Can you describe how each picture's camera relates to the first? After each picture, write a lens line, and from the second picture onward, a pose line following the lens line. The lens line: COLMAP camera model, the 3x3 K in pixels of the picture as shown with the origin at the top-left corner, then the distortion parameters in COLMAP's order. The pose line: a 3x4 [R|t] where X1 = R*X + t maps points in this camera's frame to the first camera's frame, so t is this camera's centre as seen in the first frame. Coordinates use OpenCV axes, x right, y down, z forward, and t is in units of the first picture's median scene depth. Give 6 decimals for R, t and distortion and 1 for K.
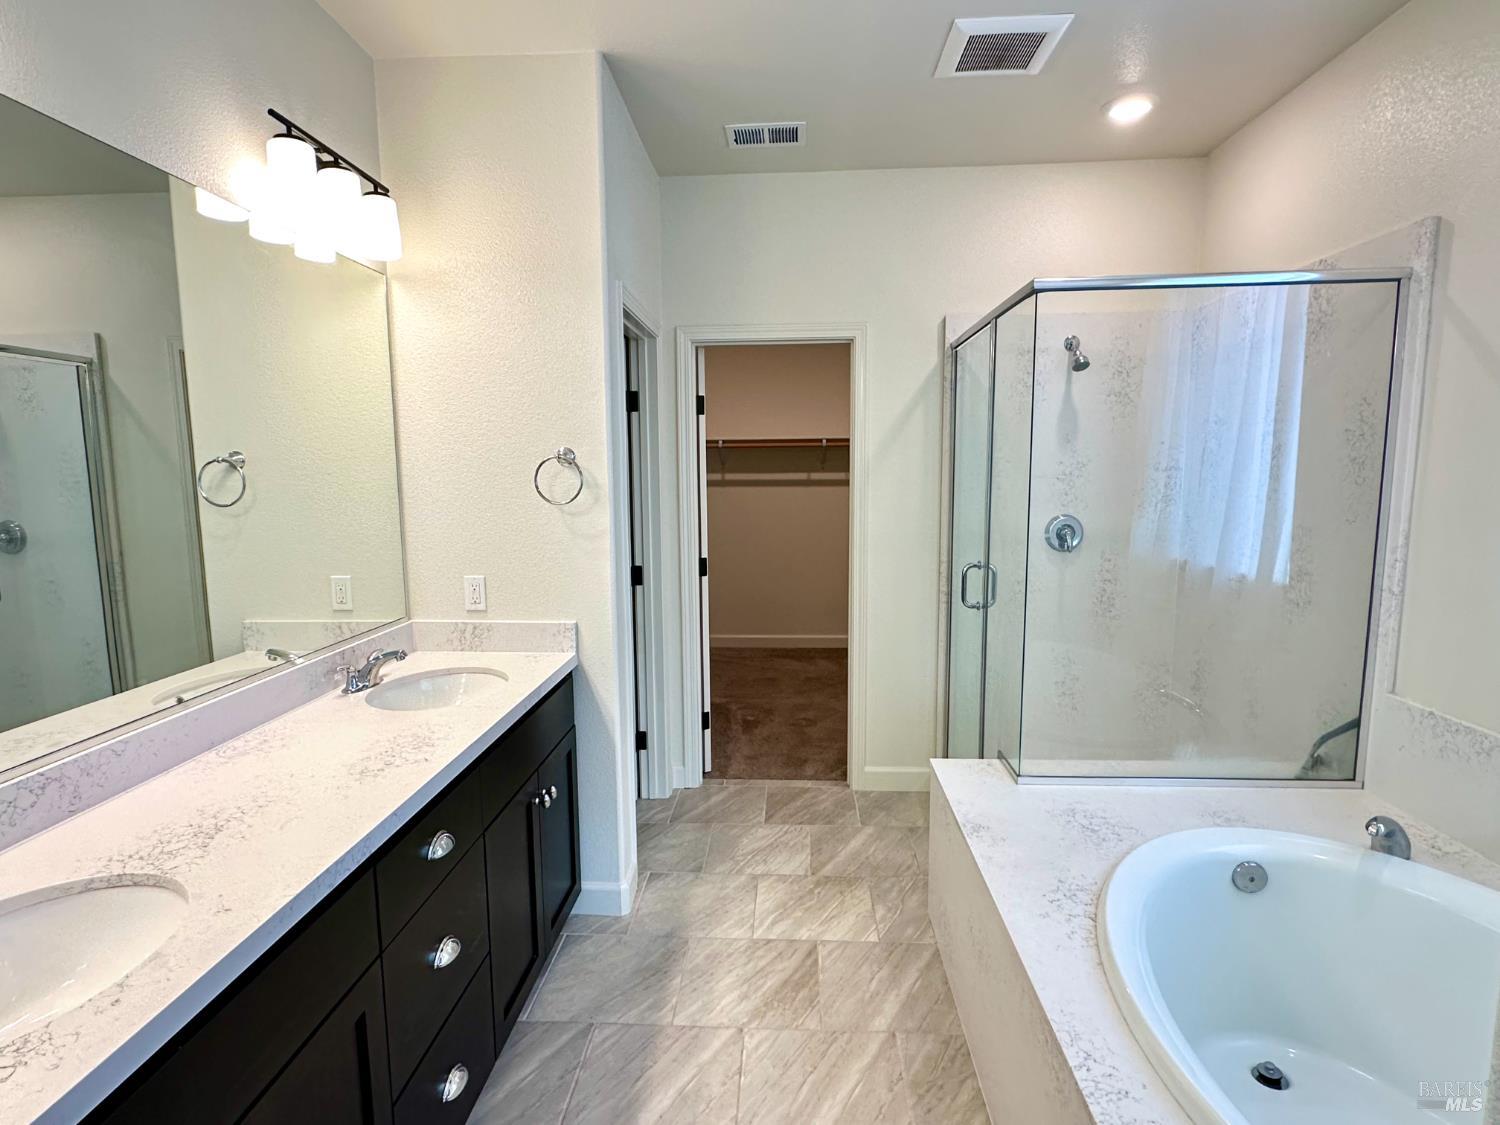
lens RADIAL K [[784.1, 0, 749.3], [0, 784.1, 567.0], [0, 0, 1]] dist [0.005006, 0.000536]
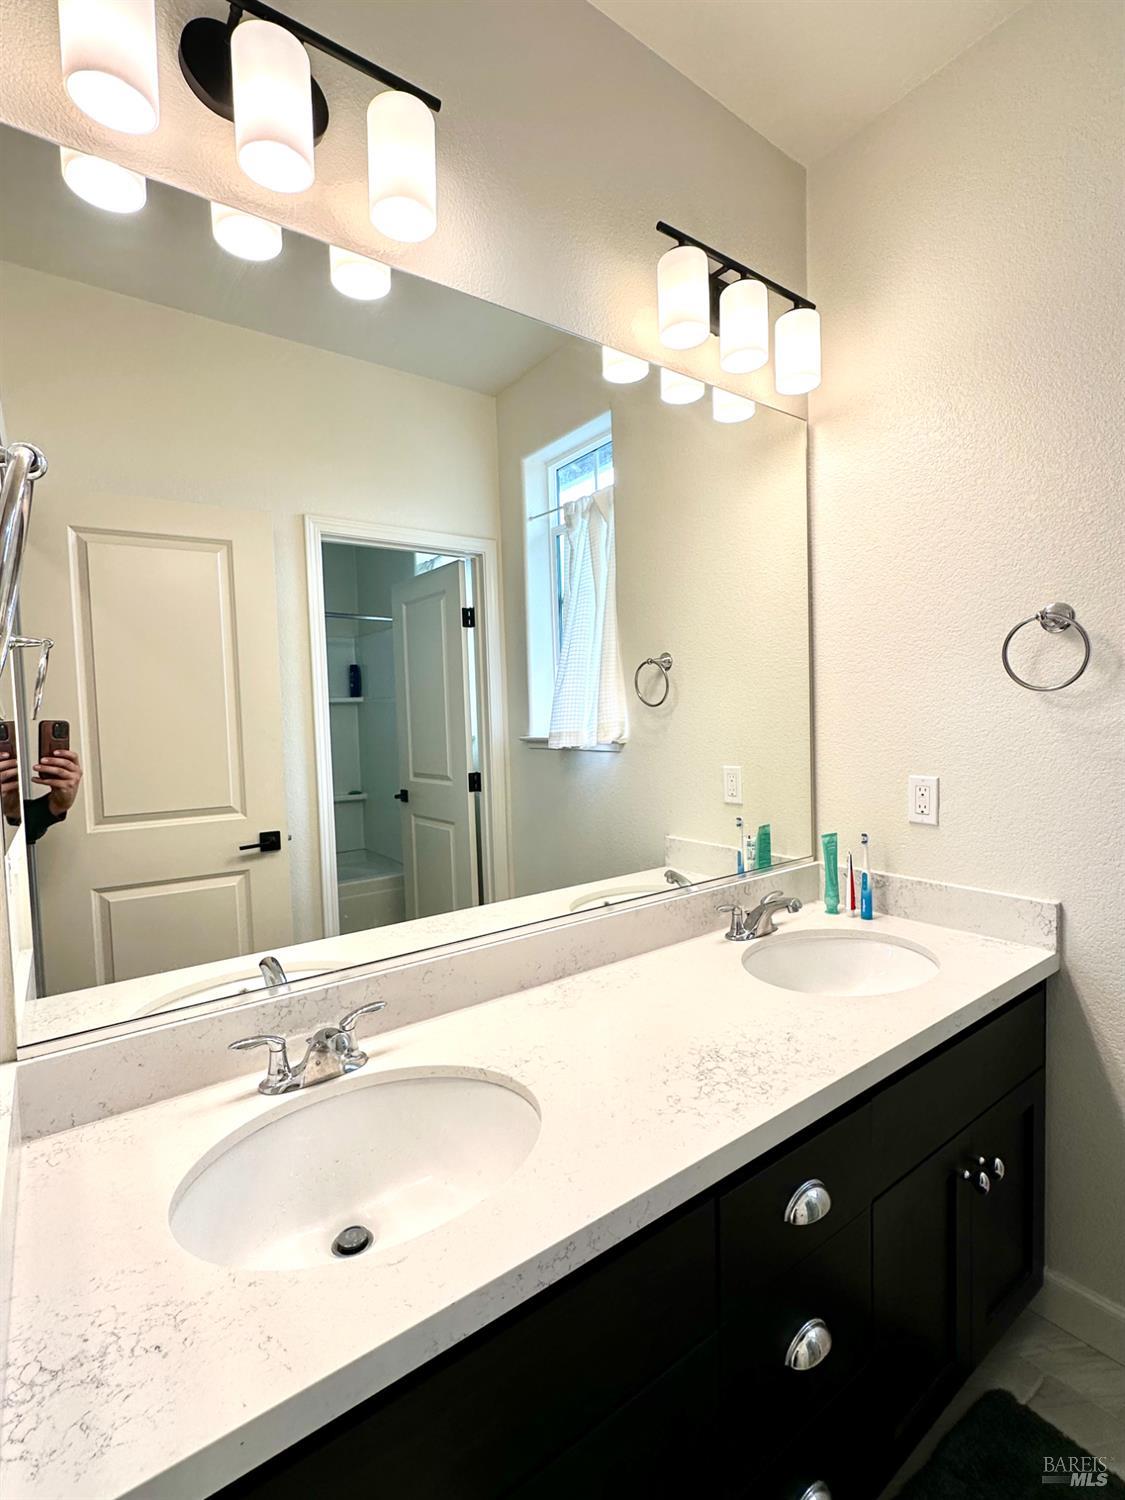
lens RADIAL K [[727.4, 0, 567.5], [0, 727.4, 756.1], [0, 0, 1]] dist [-0.013187, -0.000400]
pose [[0.681885, 0.041027, -0.730308, -0.076517], [-0.075294, 0.997059, -0.014289, -0.007984], [0.727573, 0.064732, 0.682969, 0.332992]]
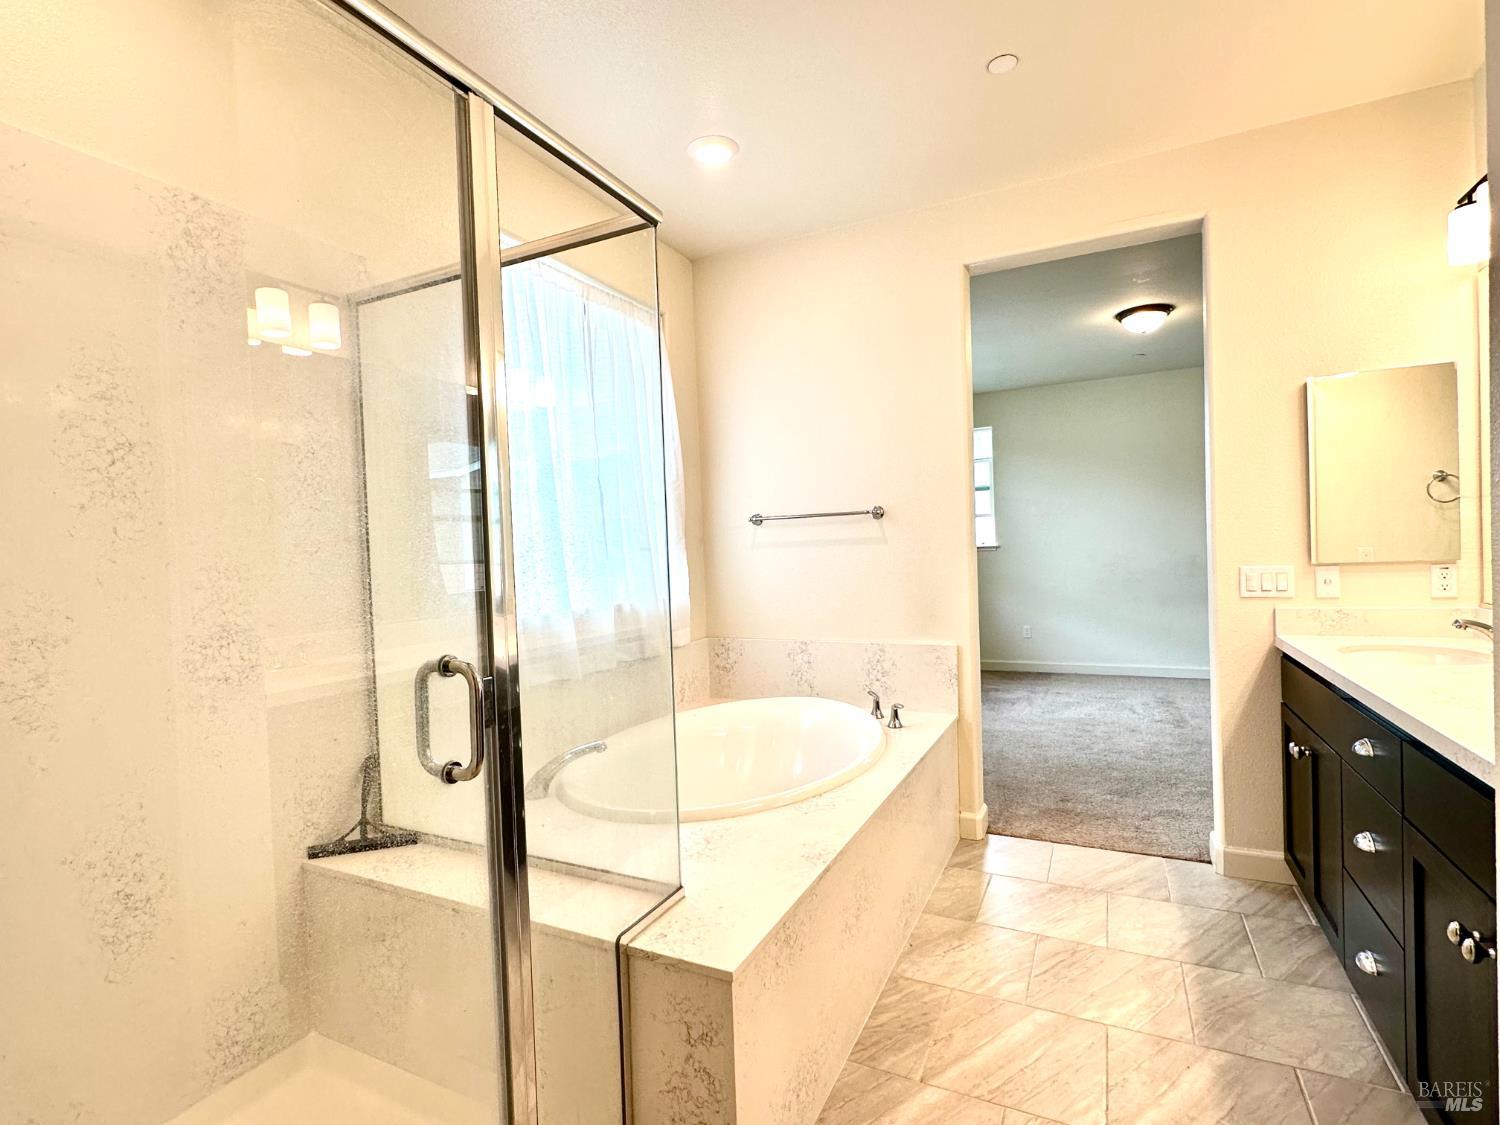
lens RADIAL K [[722.1, 0, 746.0], [0, 722.1, 568.0], [0, 0, 1]] dist [-0.003305, -0.000254]
pose [[-0.914605, 0.028488, 0.403343, 0.020690], [0.091759, 0.986114, 0.138421, -0.140843], [-0.393799, 0.163610, -0.904519, 2.027072]]
